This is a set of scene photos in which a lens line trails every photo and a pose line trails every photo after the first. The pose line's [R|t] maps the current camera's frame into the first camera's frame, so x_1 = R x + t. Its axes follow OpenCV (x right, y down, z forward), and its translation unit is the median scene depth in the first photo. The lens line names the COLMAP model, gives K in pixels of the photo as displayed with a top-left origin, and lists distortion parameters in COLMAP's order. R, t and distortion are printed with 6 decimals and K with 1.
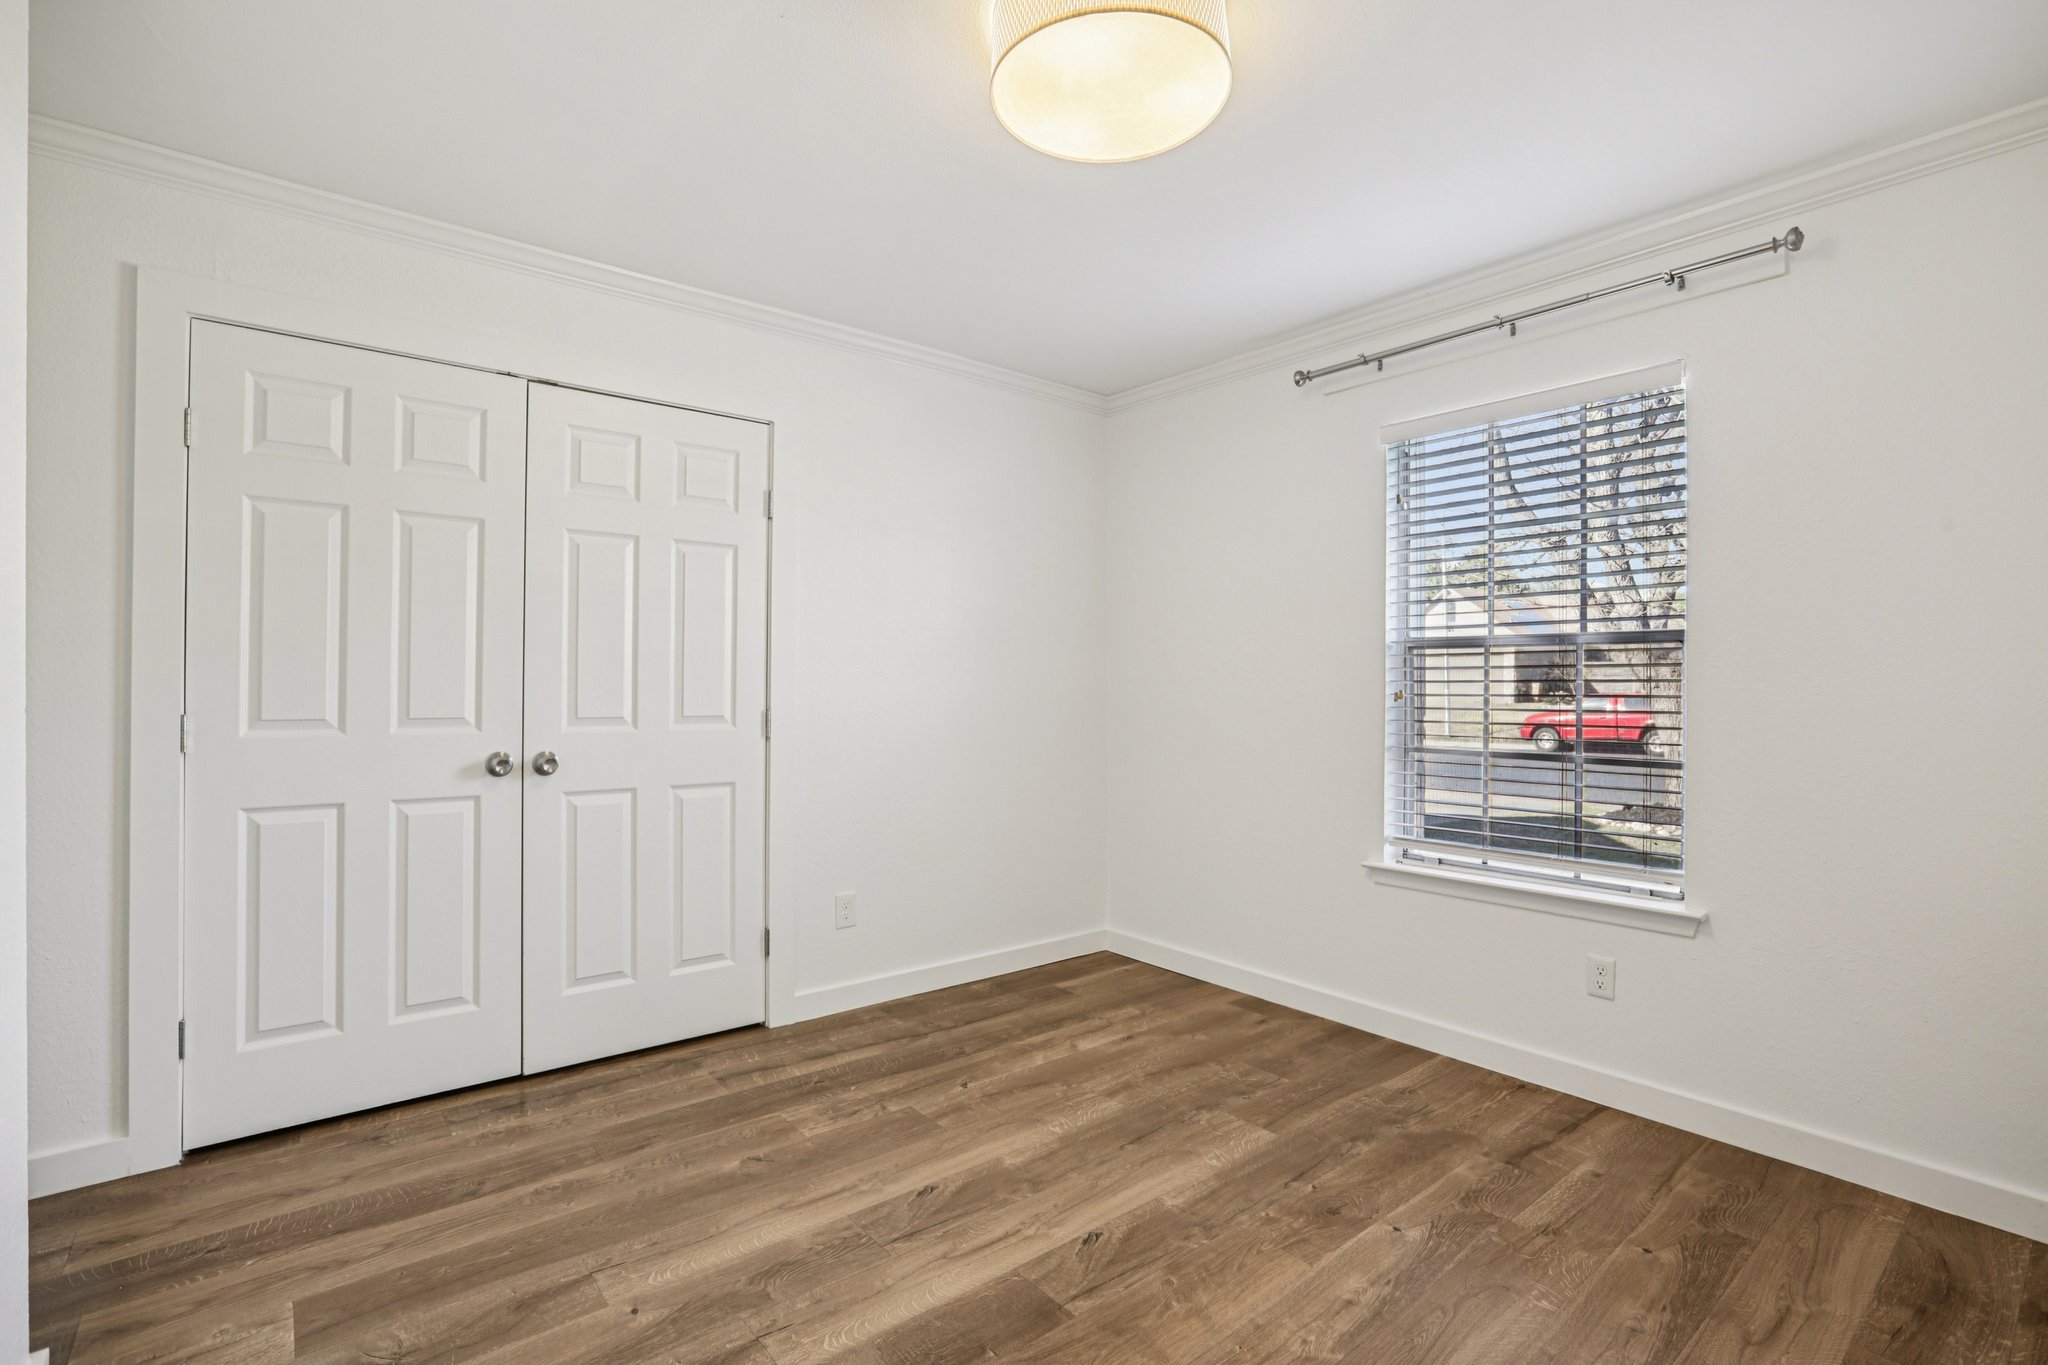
lens RADIAL K [[924.6, 0, 1021.3], [0, 924.6, 685.5], [0, 0, 1]] dist [-0.047192, 0.011384]
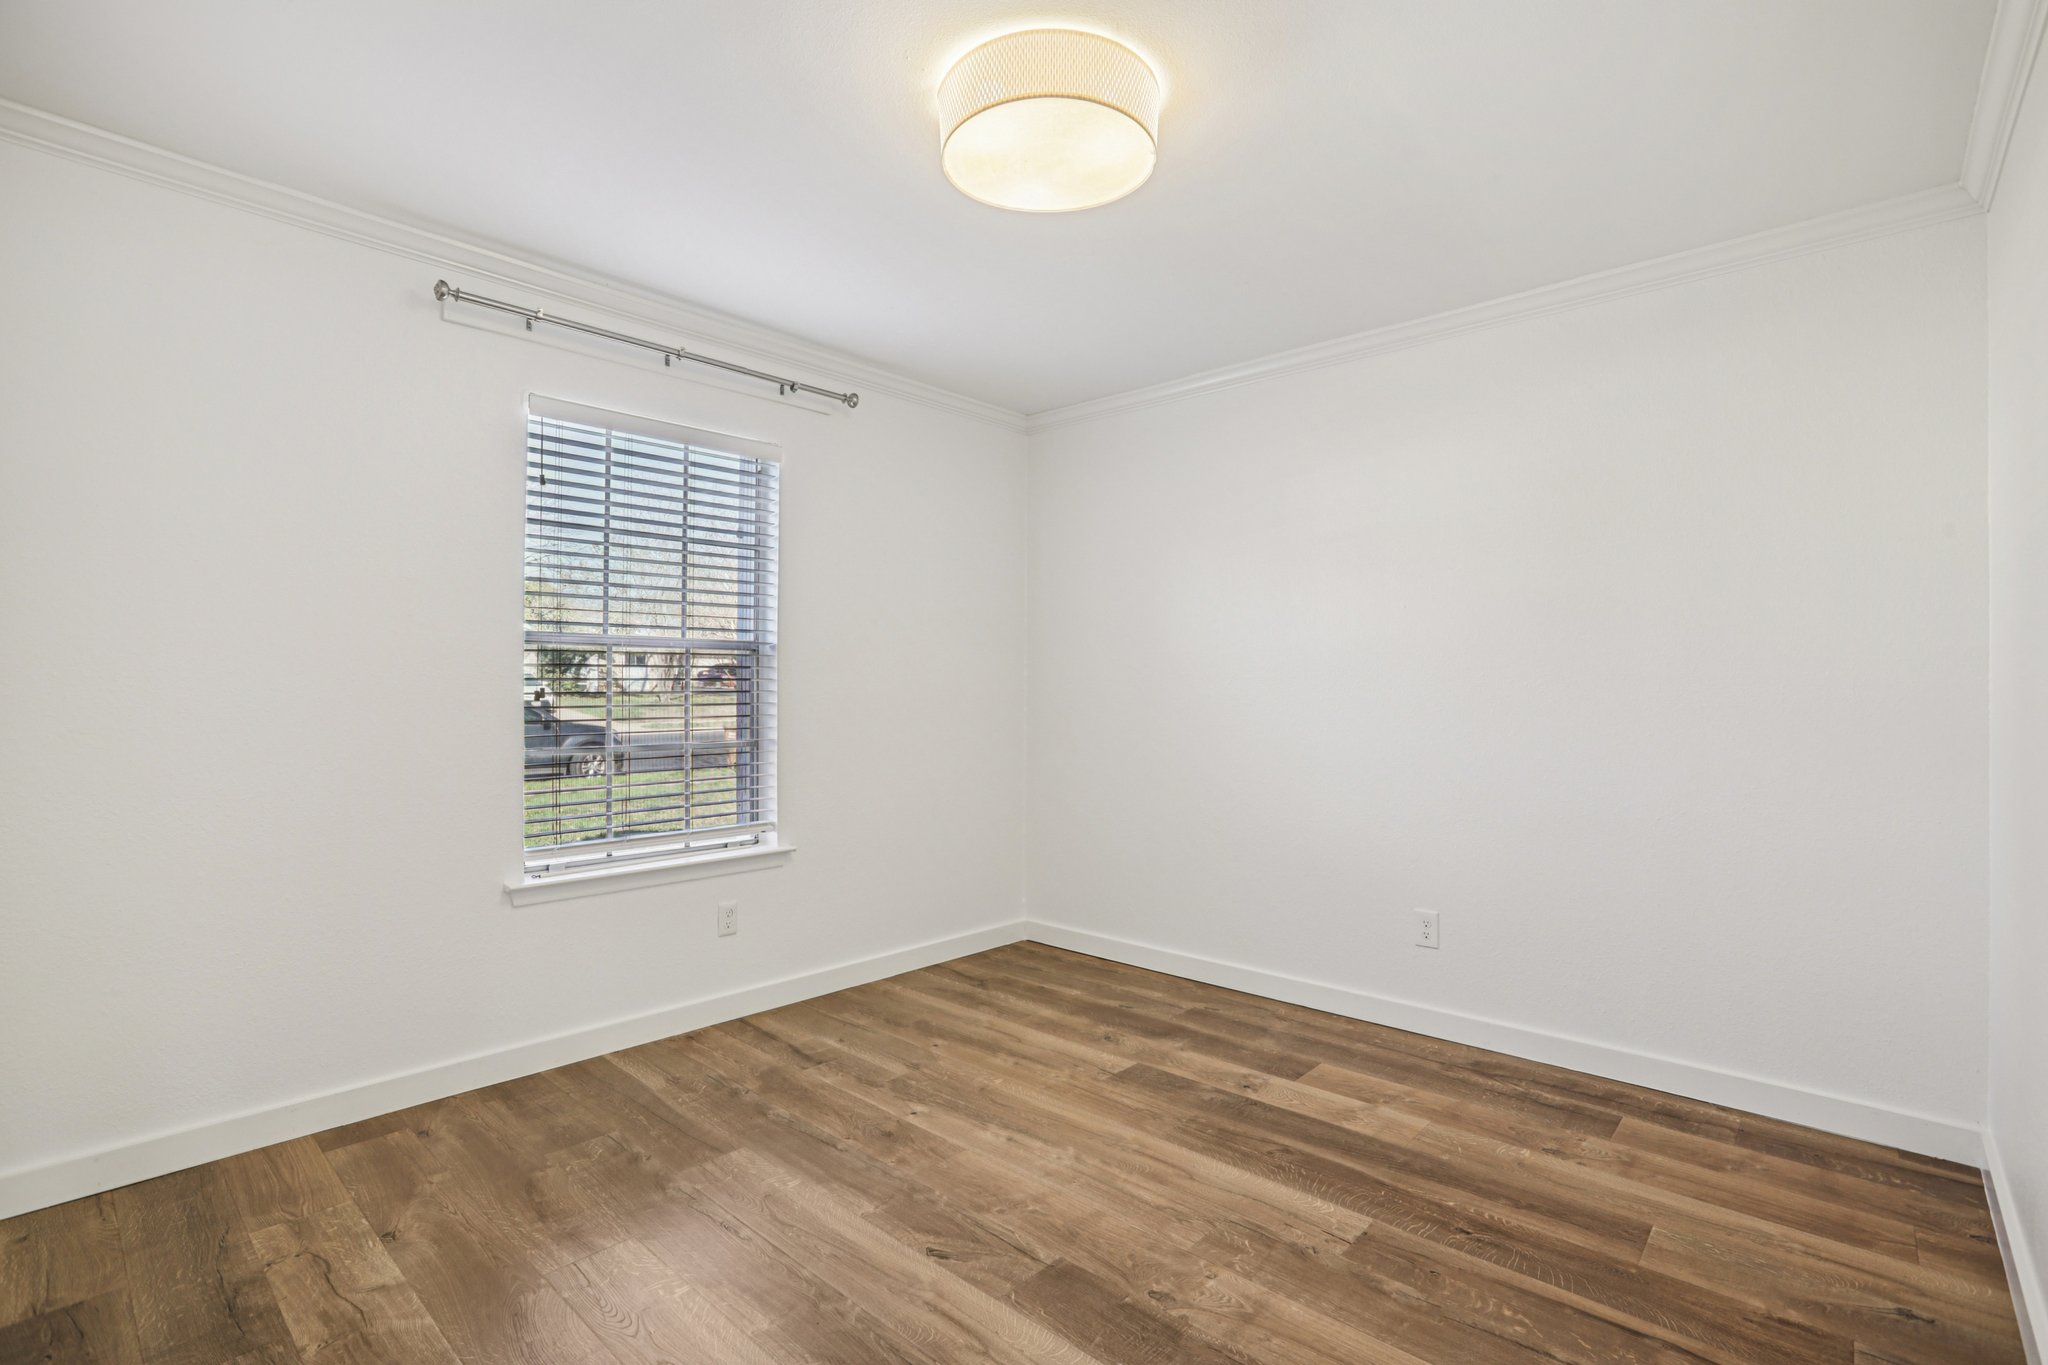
lens RADIAL K [[924.6, 0, 1030.6], [0, 924.6, 682.3], [0, 0, 1]] dist [-0.047192, 0.011384]
pose [[-0.127857, -0.002605, 0.991789, -0.662156], [-0.002273, 0.999995, 0.002334, -0.005620], [-0.991790, -0.001956, -0.127863, 0.755113]]
